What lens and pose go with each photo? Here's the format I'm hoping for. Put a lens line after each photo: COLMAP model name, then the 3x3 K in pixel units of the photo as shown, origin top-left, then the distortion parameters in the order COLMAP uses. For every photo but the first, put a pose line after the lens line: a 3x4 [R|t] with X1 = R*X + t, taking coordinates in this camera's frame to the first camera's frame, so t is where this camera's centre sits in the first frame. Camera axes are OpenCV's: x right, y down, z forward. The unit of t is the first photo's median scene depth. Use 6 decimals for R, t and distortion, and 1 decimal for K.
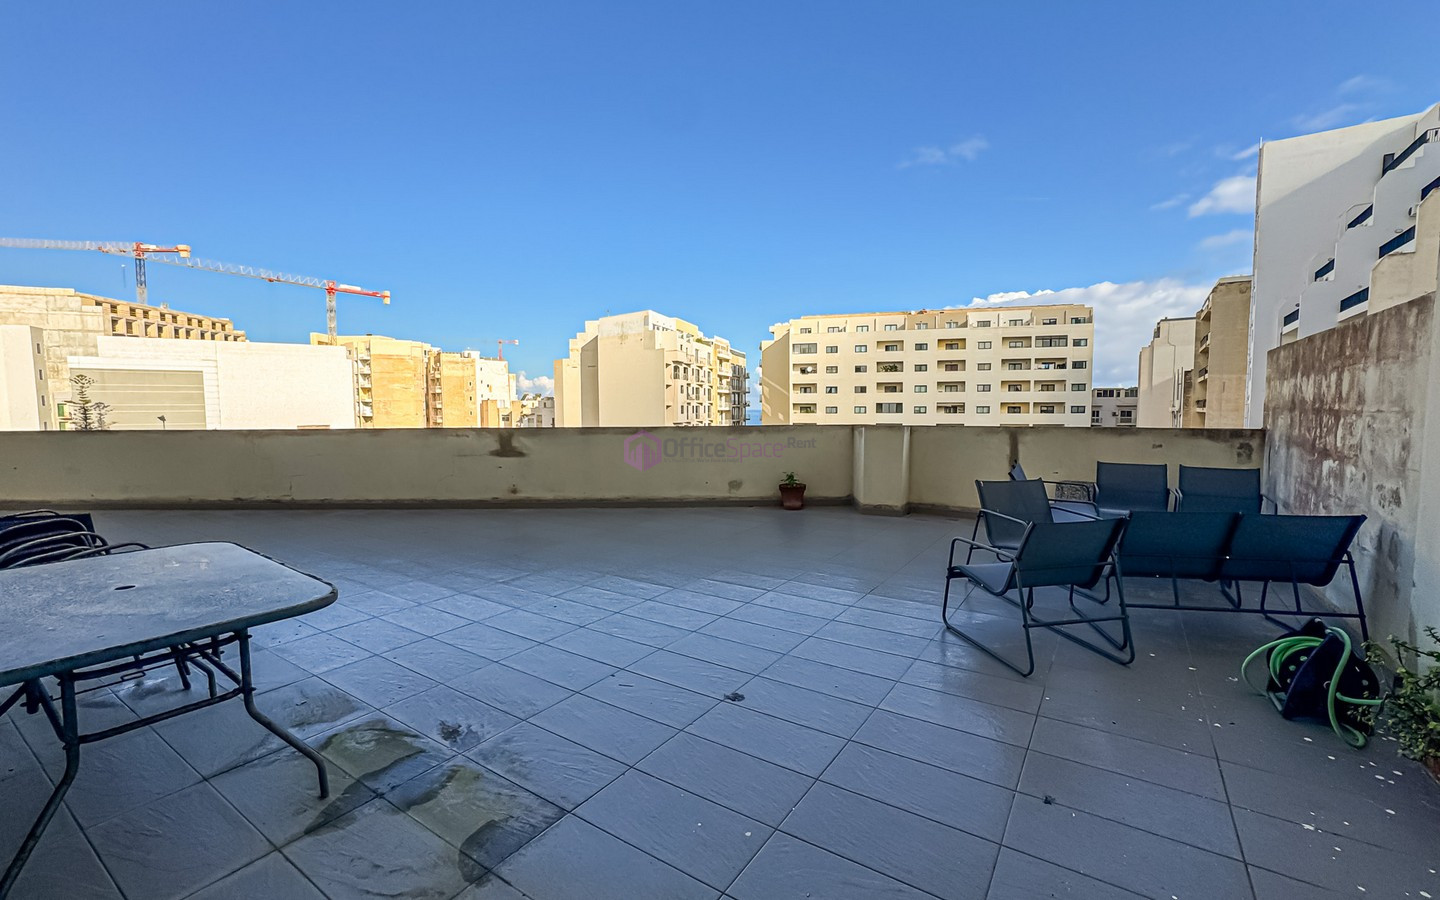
lens RADIAL K [[599.8, 0, 720.0], [0, 599.8, 450.0], [0, 0, 1]] dist [0.000809, 0.000090]
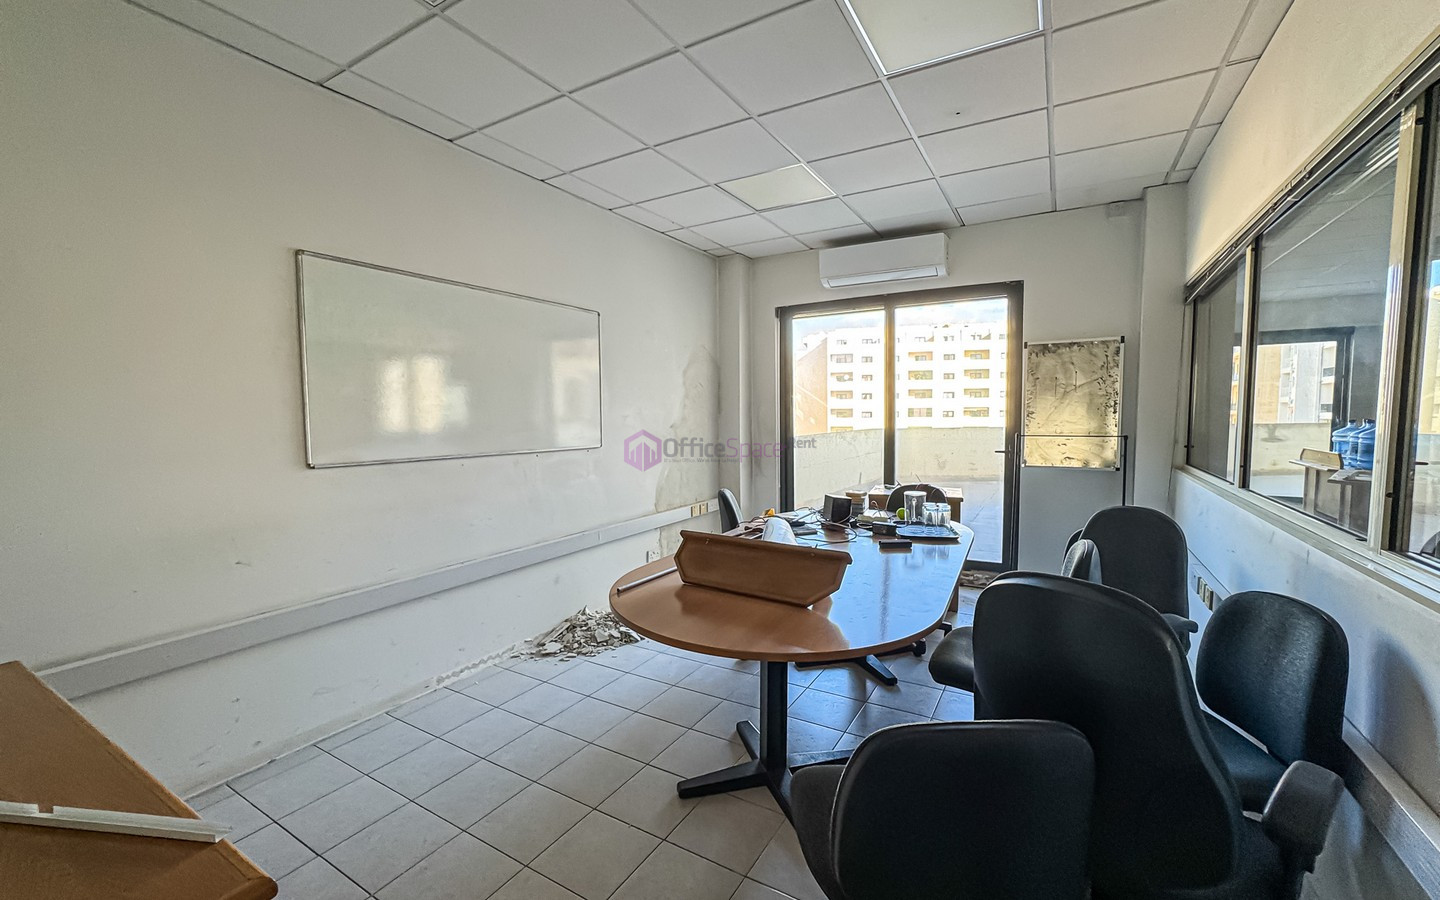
lens RADIAL K [[574.3, 0, 720.0], [0, 574.3, 450.0], [0, 0, 1]] dist [0.022448, 0.000200]
pose [[0.998187, -0.007372, 0.059728, -0.147858], [0.007733, 0.999953, -0.005816, 0.002316], [-0.059682, 0.006267, 0.998198, -0.033996]]
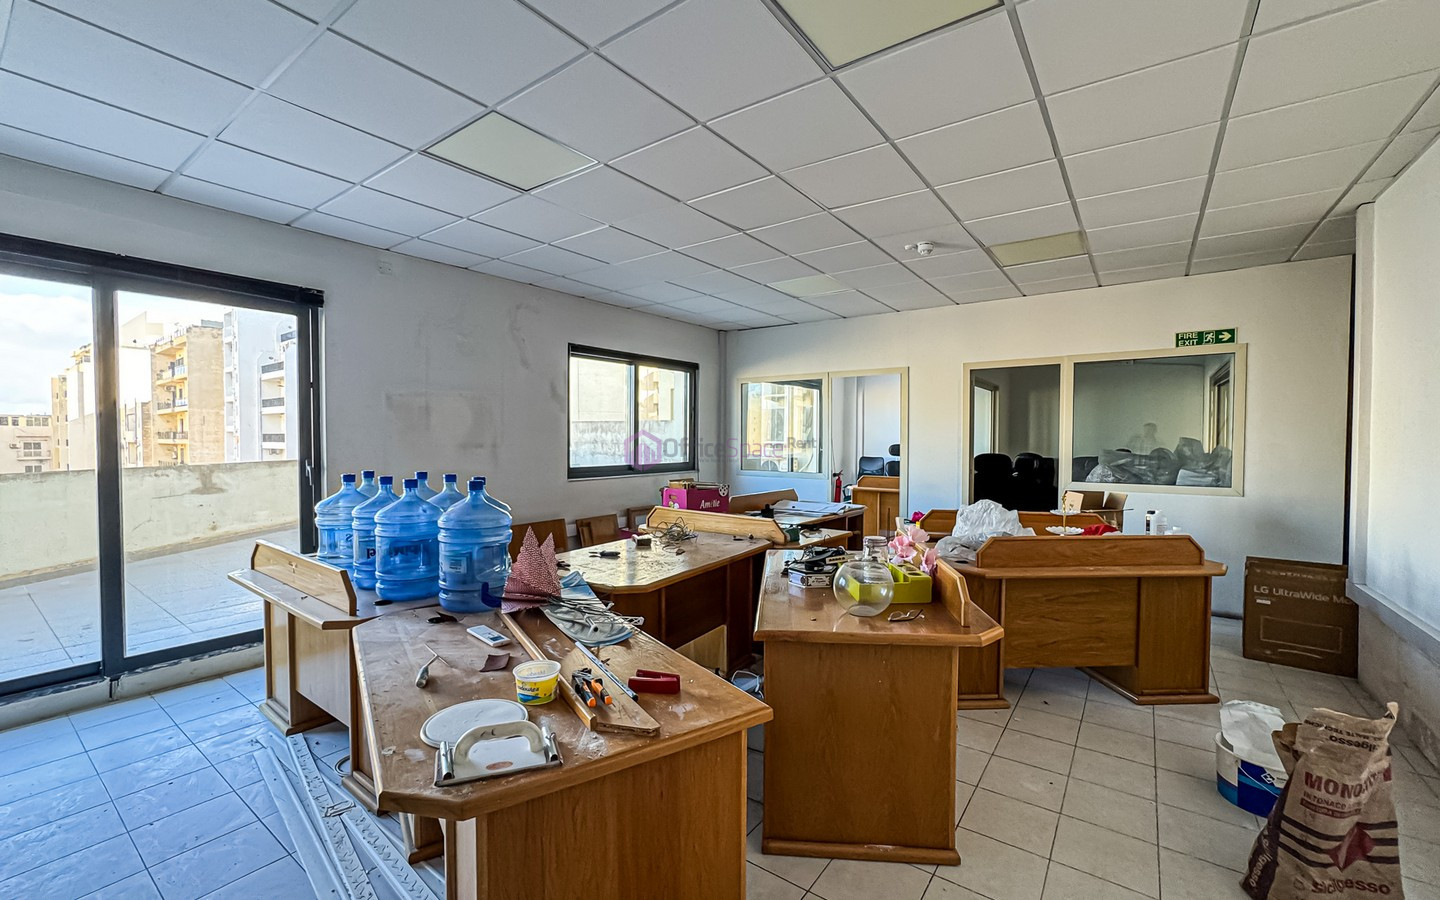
lens RADIAL K [[574.3, 0, 720.0], [0, 574.3, 450.0], [0, 0, 1]] dist [0.022448, 0.000200]
pose [[0.049372, -0.018288, 0.998613, -0.100626], [0.068807, 0.997519, 0.014866, -0.001358], [-0.996408, 0.067978, 0.050508, 0.008133]]
